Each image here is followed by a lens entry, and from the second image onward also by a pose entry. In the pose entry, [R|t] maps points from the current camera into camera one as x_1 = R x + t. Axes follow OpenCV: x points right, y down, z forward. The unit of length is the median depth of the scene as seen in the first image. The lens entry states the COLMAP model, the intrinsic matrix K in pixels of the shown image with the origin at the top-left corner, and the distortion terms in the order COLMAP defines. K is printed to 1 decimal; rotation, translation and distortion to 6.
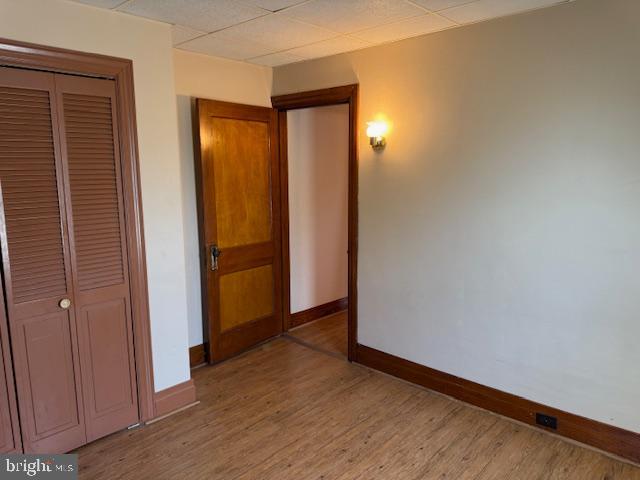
lens RADIAL K [[453.1, 0, 320.0], [0, 453.1, 240.0], [0, 0, 1]] dist [0.067378, -0.073868]
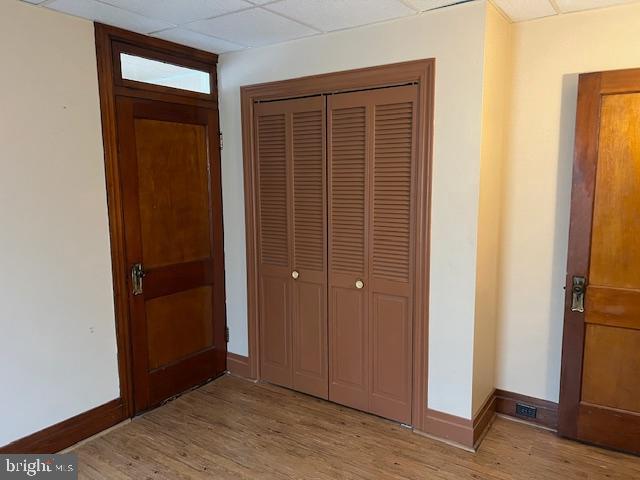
lens RADIAL K [[453.1, 0, 320.0], [0, 453.1, 240.0], [0, 0, 1]] dist [0.067378, -0.073868]
pose [[0.177674, 0.140239, -0.974046, 0.538611], [-0.158132, 0.981000, 0.112395, -0.086680], [0.971301, 0.134058, 0.196474, 0.629689]]
